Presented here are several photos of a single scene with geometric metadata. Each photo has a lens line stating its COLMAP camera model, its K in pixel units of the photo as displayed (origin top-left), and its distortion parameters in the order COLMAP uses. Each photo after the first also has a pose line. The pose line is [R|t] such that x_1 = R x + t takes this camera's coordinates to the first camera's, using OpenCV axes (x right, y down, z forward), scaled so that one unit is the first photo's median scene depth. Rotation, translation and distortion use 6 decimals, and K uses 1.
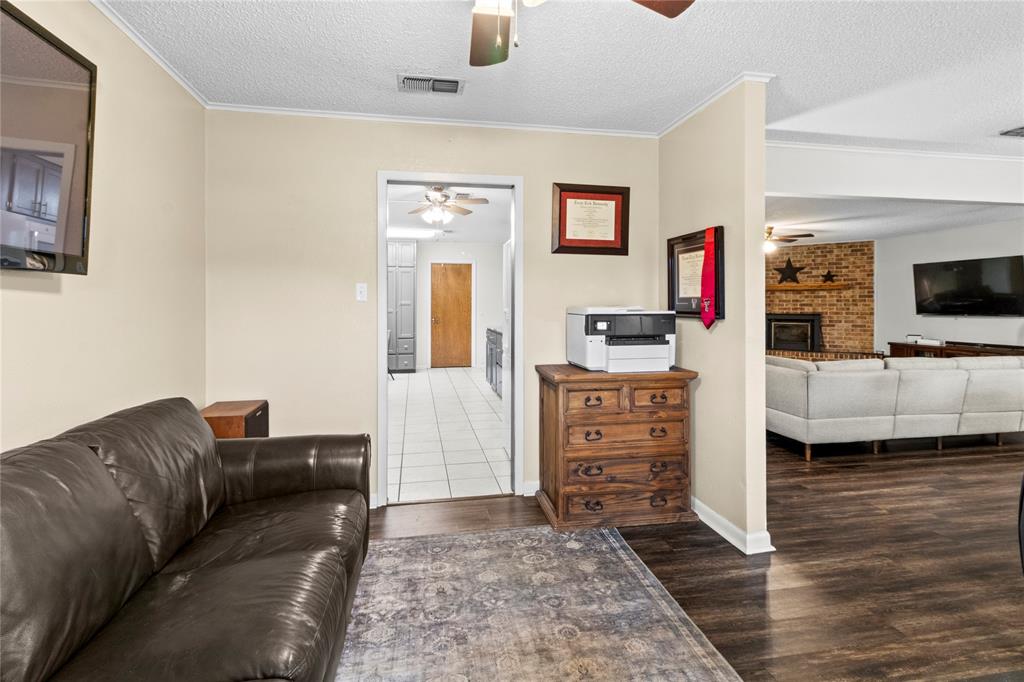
lens RADIAL K [[486.6, 0, 507.6], [0, 486.6, 304.7], [0, 0, 1]] dist [0.003839, 0.000716]
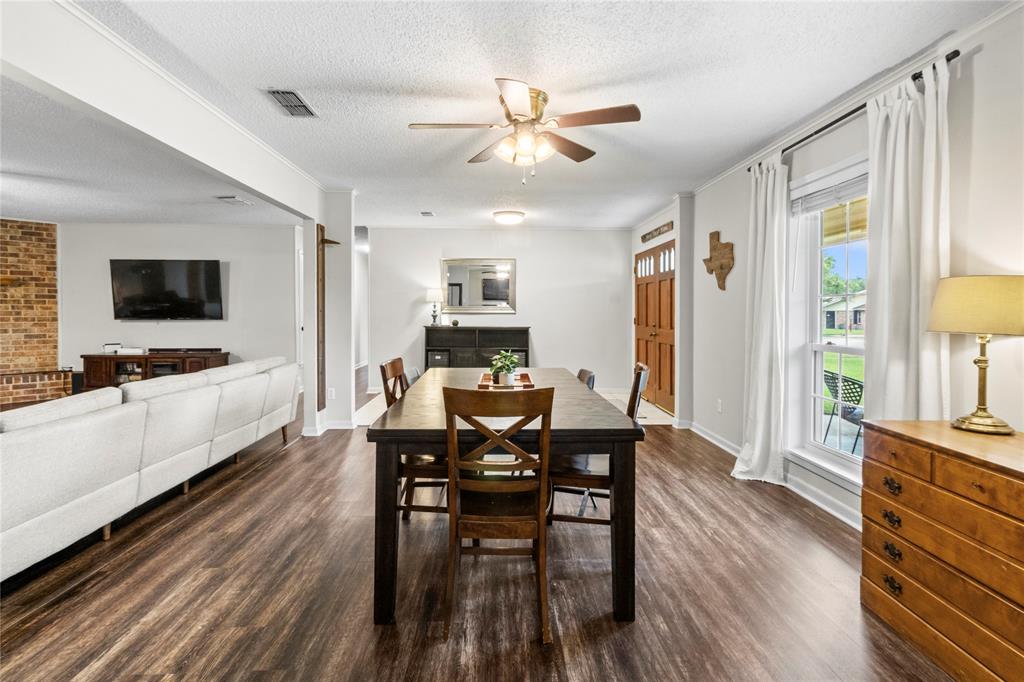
lens RADIAL K [[486.3, 0, 509.4], [0, 486.3, 320.5], [0, 0, 1]] dist [0.004509, 0.000215]
pose [[0.152574, -0.015590, 0.988169, 0.096625], [-0.001757, 0.999870, 0.016046, 0.006521], [-0.988290, -0.004184, 0.152527, 0.174972]]
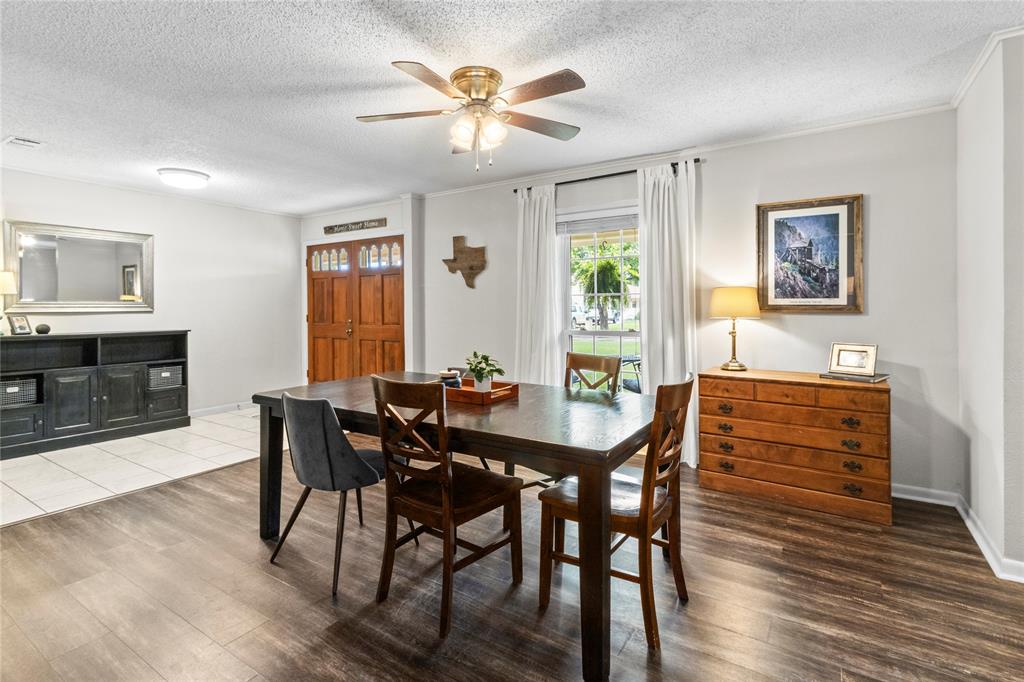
lens RADIAL K [[486.6, 0, 507.6], [0, 486.6, 304.7], [0, 0, 1]] dist [0.003839, 0.000716]
pose [[-0.720082, 0.008739, 0.693834, 0.194318], [0.008925, 0.999955, -0.003332, 0.004617], [-0.693832, 0.003793, -0.720127, 0.409610]]
